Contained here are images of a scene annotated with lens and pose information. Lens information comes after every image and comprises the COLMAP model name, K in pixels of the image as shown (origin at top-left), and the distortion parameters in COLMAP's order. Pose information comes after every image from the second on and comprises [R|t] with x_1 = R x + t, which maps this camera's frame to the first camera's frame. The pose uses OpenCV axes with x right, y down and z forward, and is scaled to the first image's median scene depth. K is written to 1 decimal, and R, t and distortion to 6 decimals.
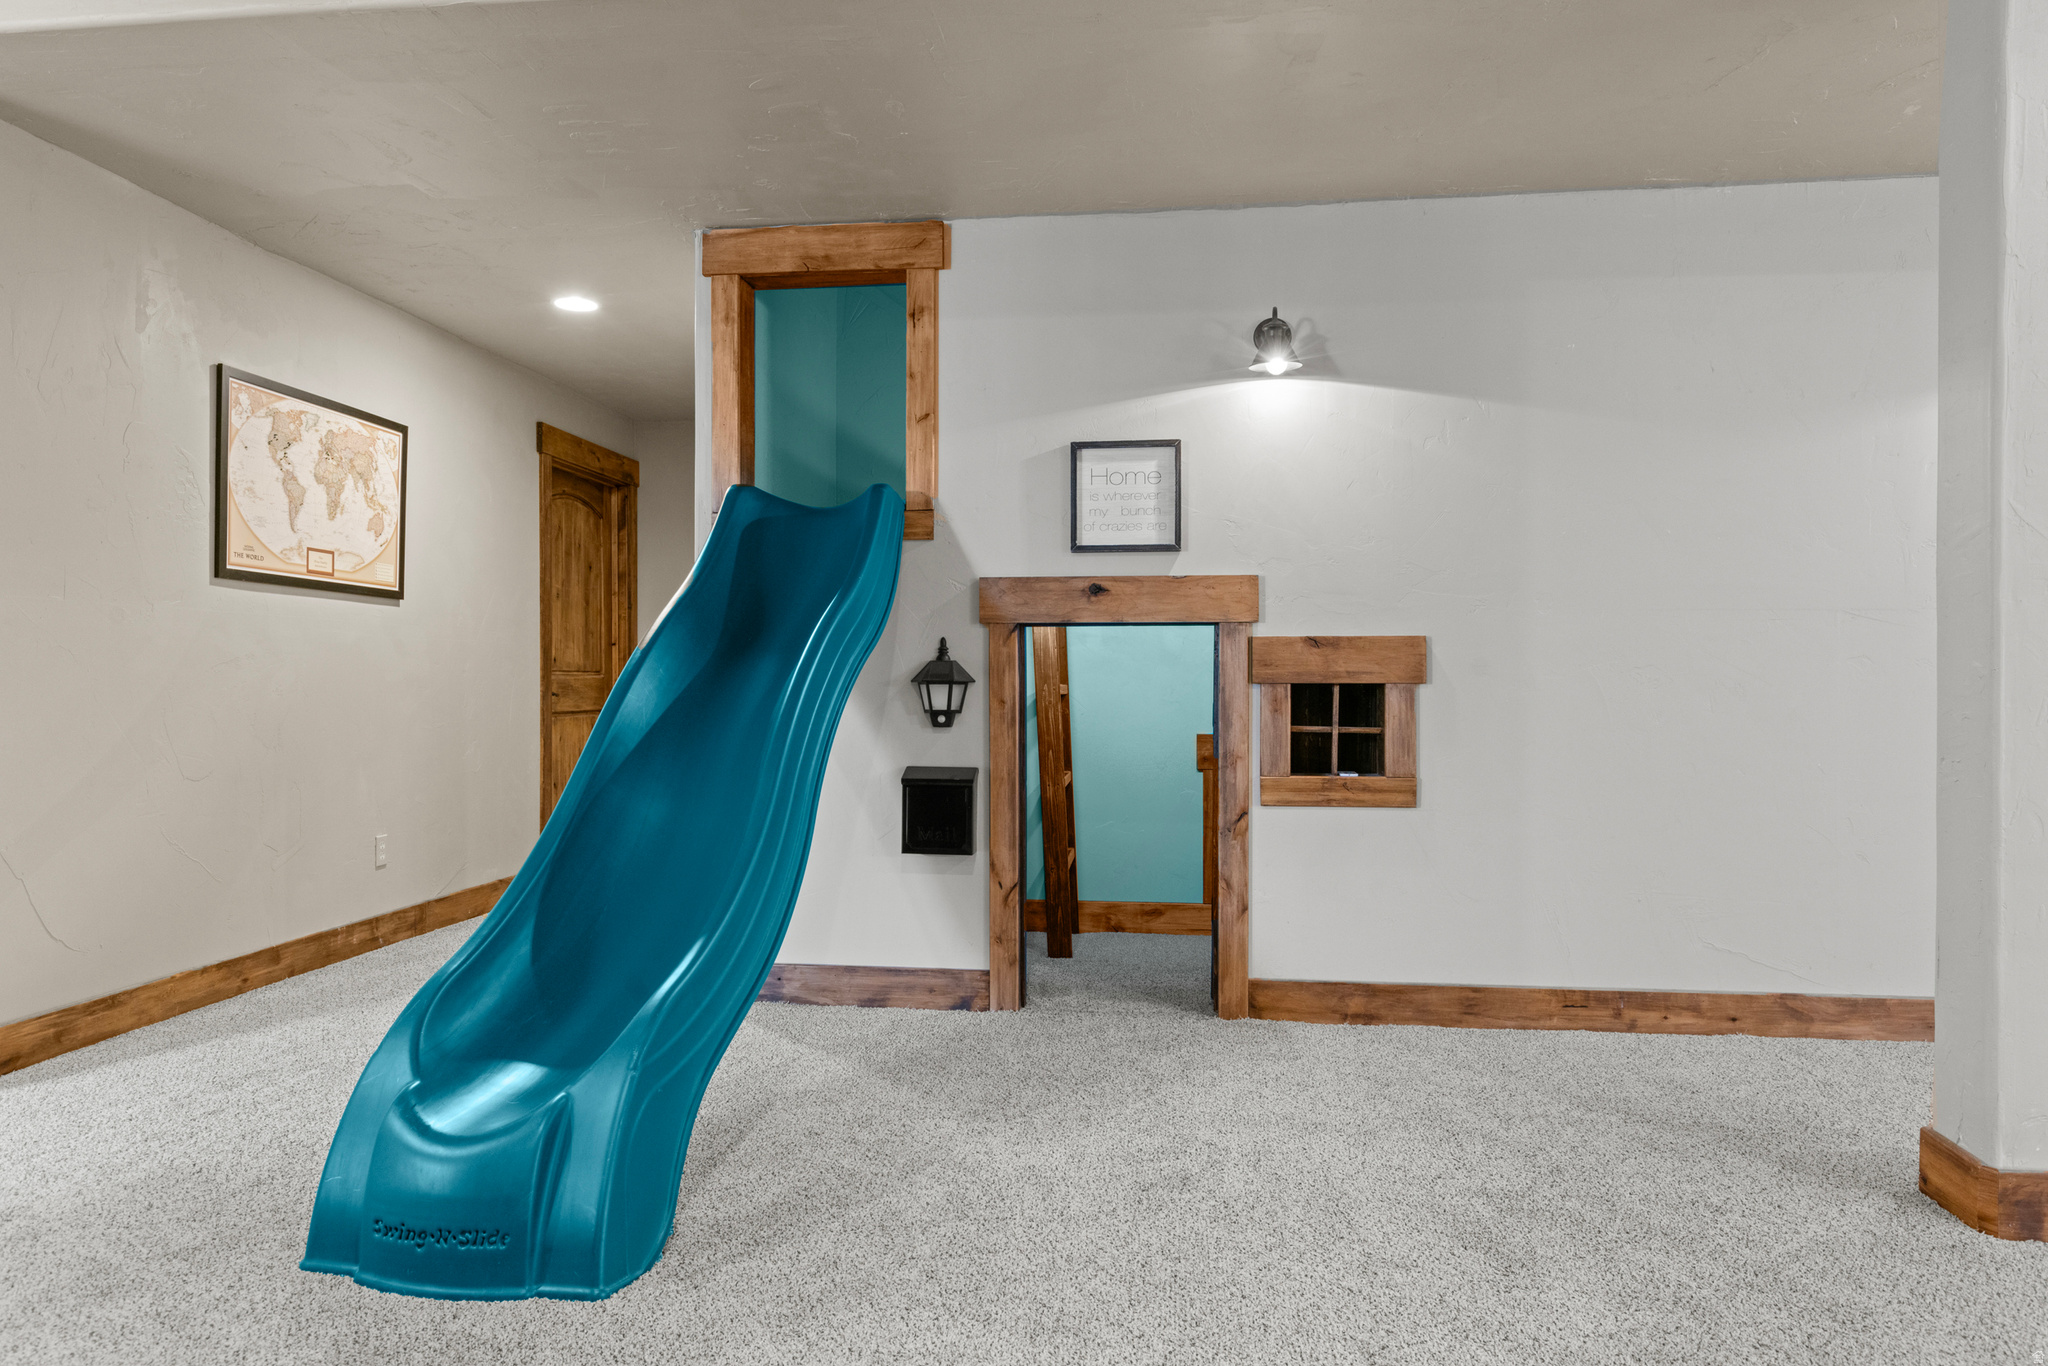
lens RADIAL K [[1411.3, 0, 1026.9], [0, 1411.3, 693.0], [0, 0, 1]] dist [0.000815, 0.001127]
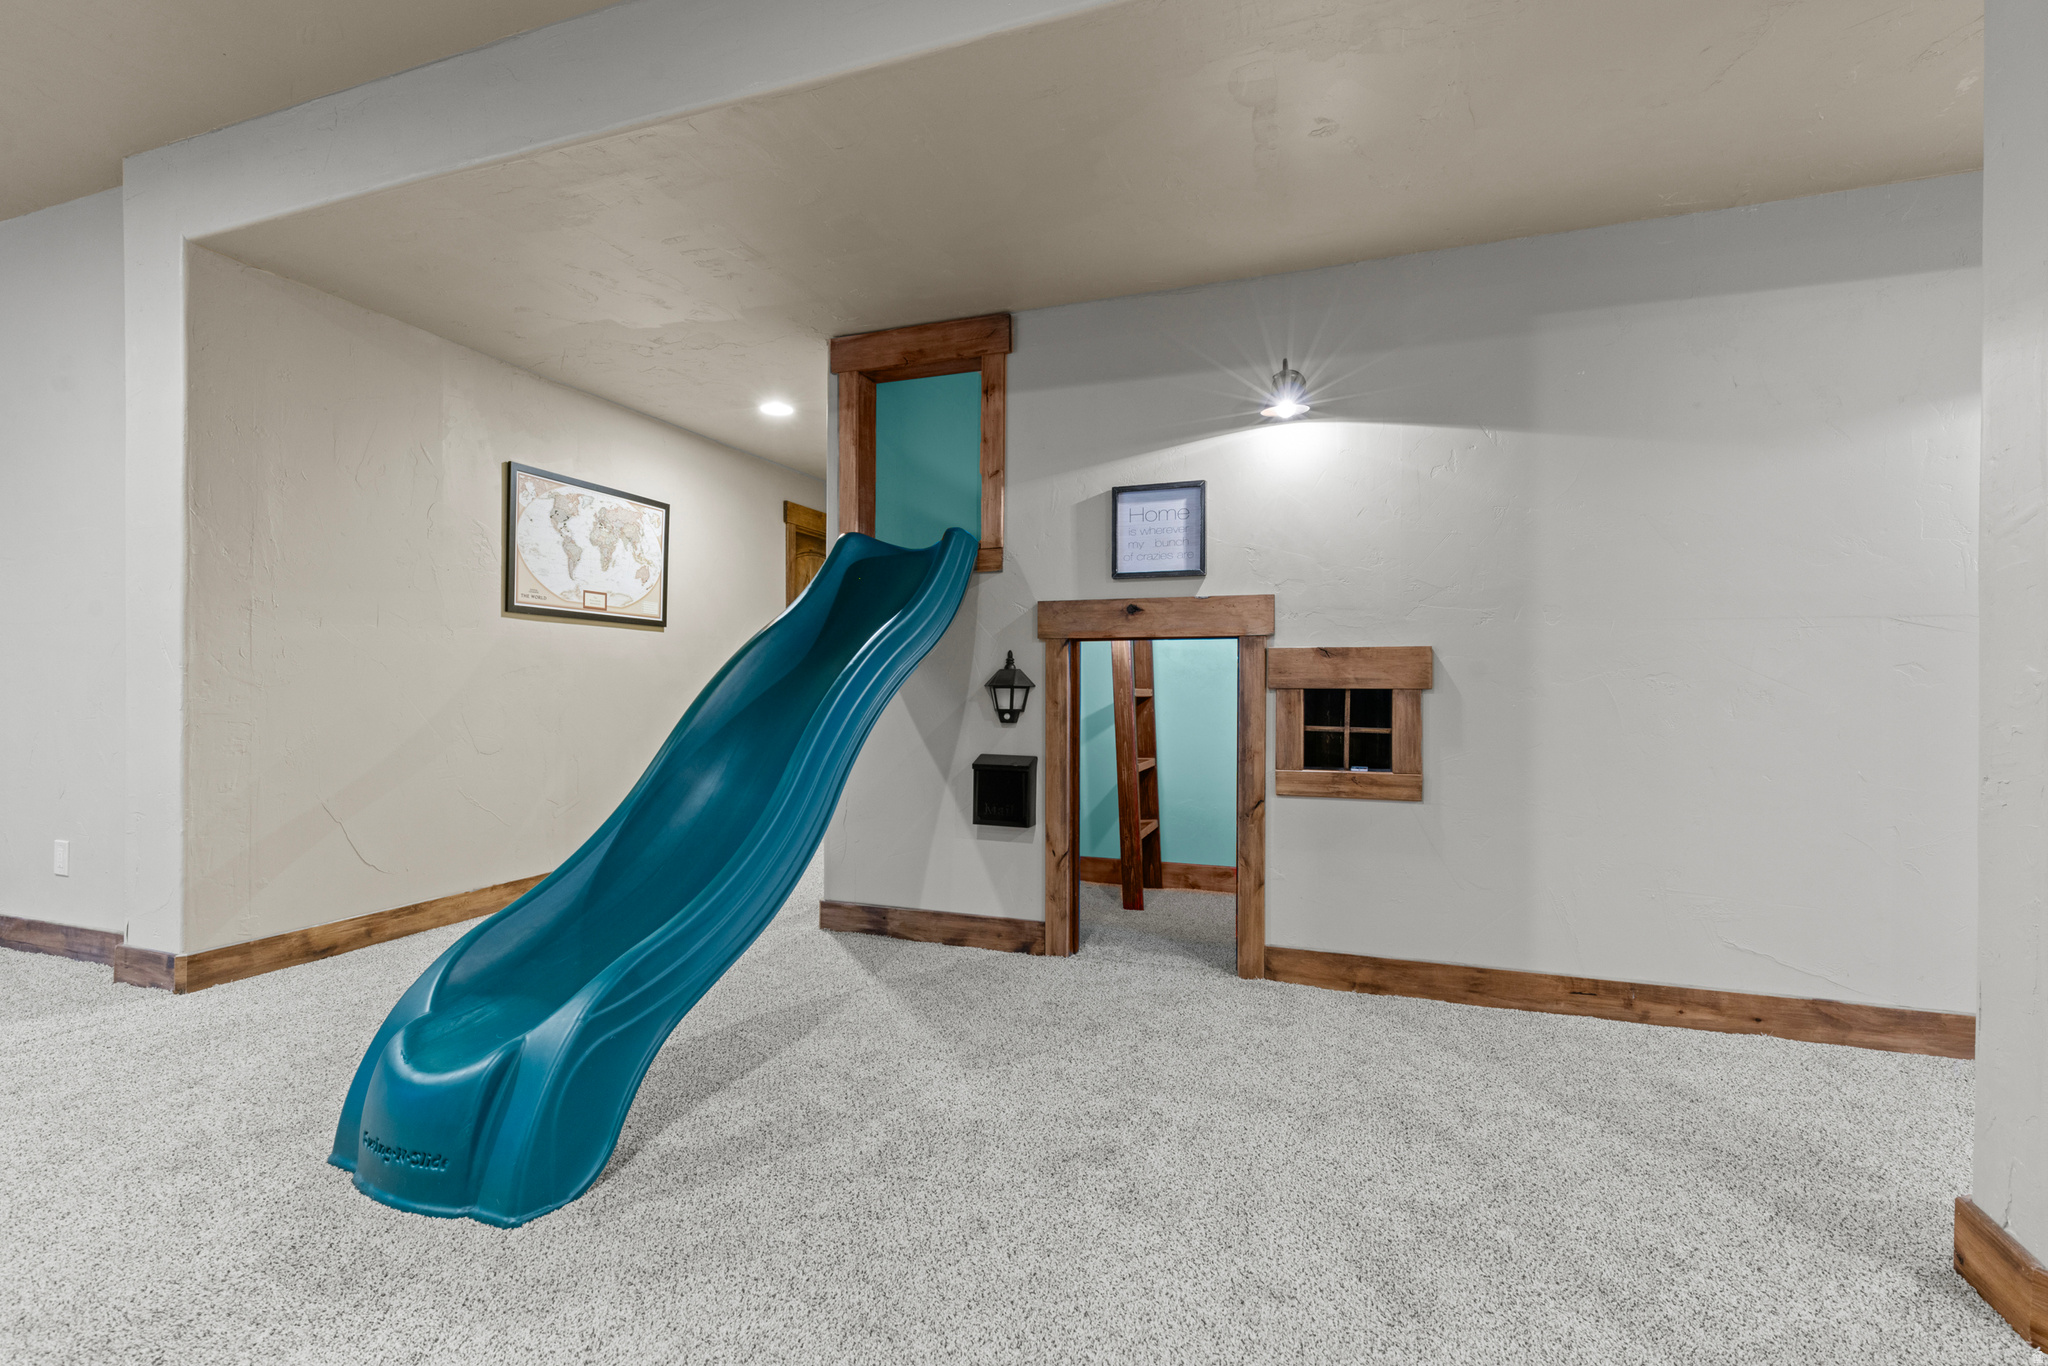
lens RADIAL K [[923.5, 0, 1038.9], [0, 923.5, 690.5], [0, 0, 1]] dist [0.002072, -0.000199]
pose [[0.965876, 0.004151, -0.258971, 0.175680], [-0.004710, 0.999988, -0.001538, -0.003271], [0.258961, 0.002705, 0.965884, 0.225693]]
